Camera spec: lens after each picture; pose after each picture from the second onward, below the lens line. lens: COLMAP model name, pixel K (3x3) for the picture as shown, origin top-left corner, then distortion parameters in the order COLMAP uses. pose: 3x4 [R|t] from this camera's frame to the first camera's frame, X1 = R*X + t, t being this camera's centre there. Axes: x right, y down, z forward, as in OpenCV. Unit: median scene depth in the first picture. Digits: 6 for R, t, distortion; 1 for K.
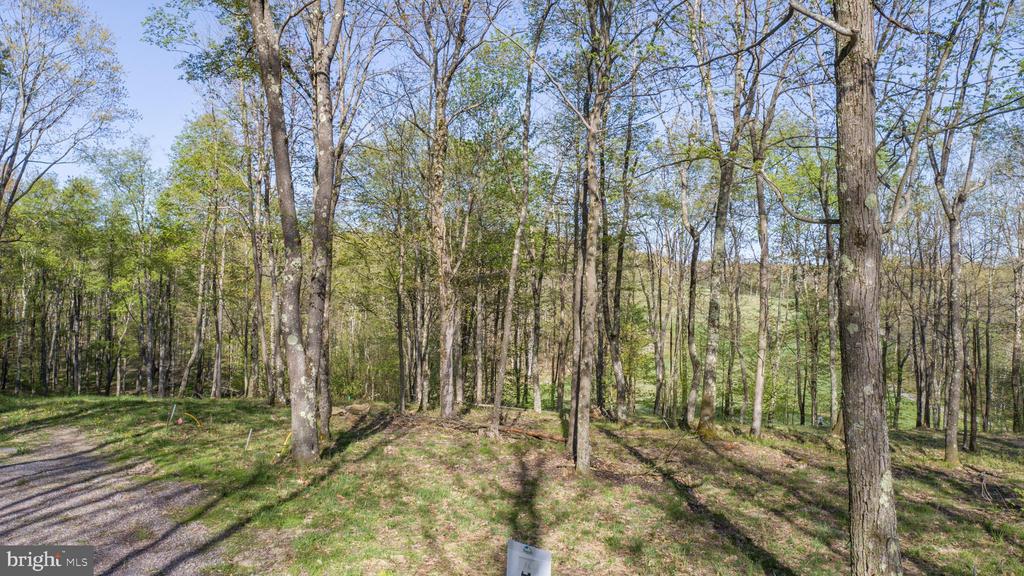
lens RADIAL K [[693.8, 0, 508.6], [0, 693.8, 290.5], [0, 0, 1]] dist [-0.012240, 0.009162]
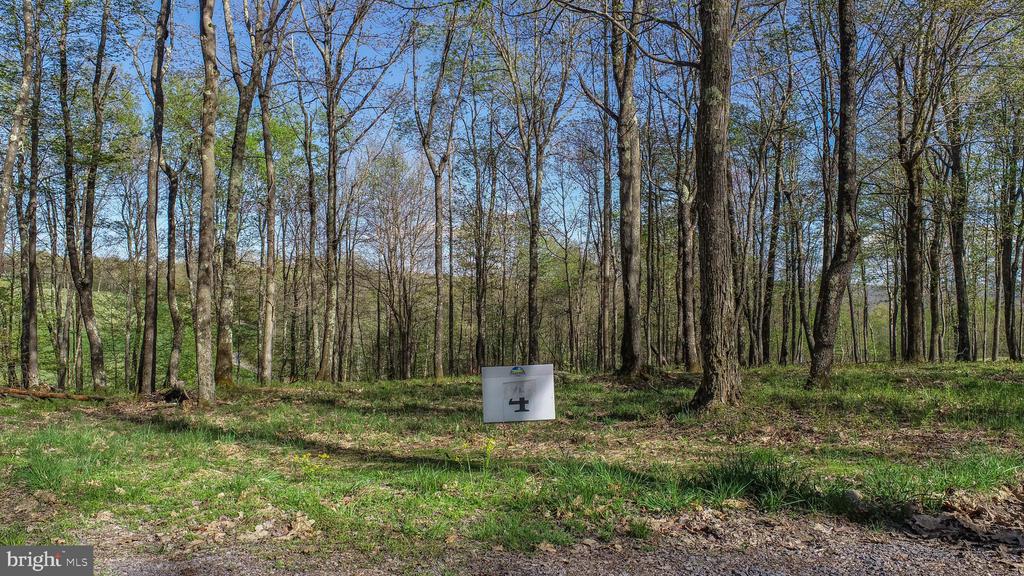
lens RADIAL K [[693.8, 0, 512.1], [0, 693.8, 290.0], [0, 0, 1]] dist [-0.012240, 0.009162]
pose [[0.630940, -0.003952, 0.775821, -0.216826], [0.001562, 0.999991, 0.003824, 0.096612], [-0.775830, -0.001201, 0.630941, 0.170303]]
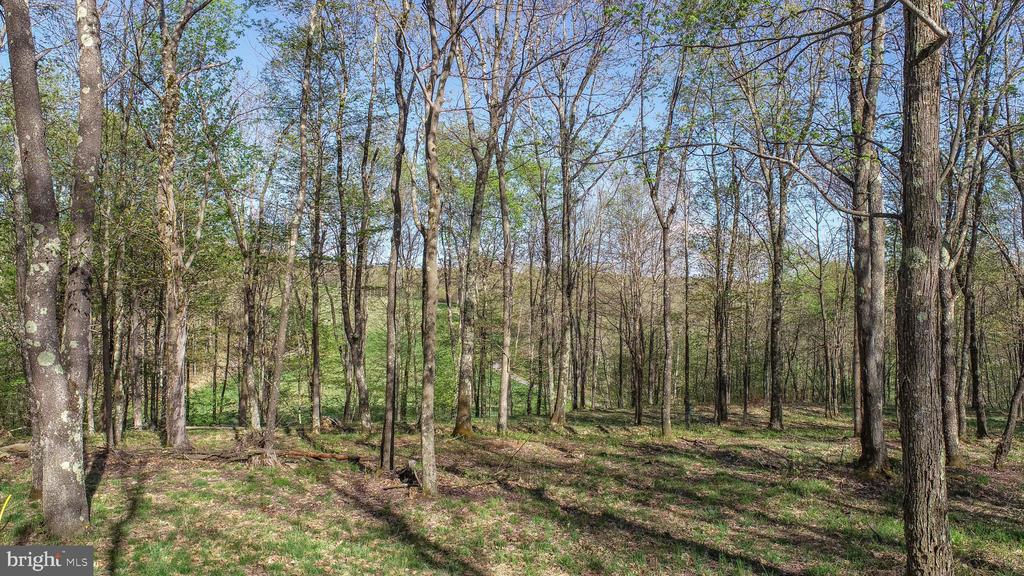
lens RADIAL K [[693.8, 0, 512.6], [0, 693.8, 293.0], [0, 0, 1]] dist [-0.012240, 0.009162]
pose [[0.863791, -0.002867, 0.503842, -0.187466], [0.002619, 0.999996, 0.001200, 0.005088], [-0.503843, 0.000283, 0.863795, 0.132878]]
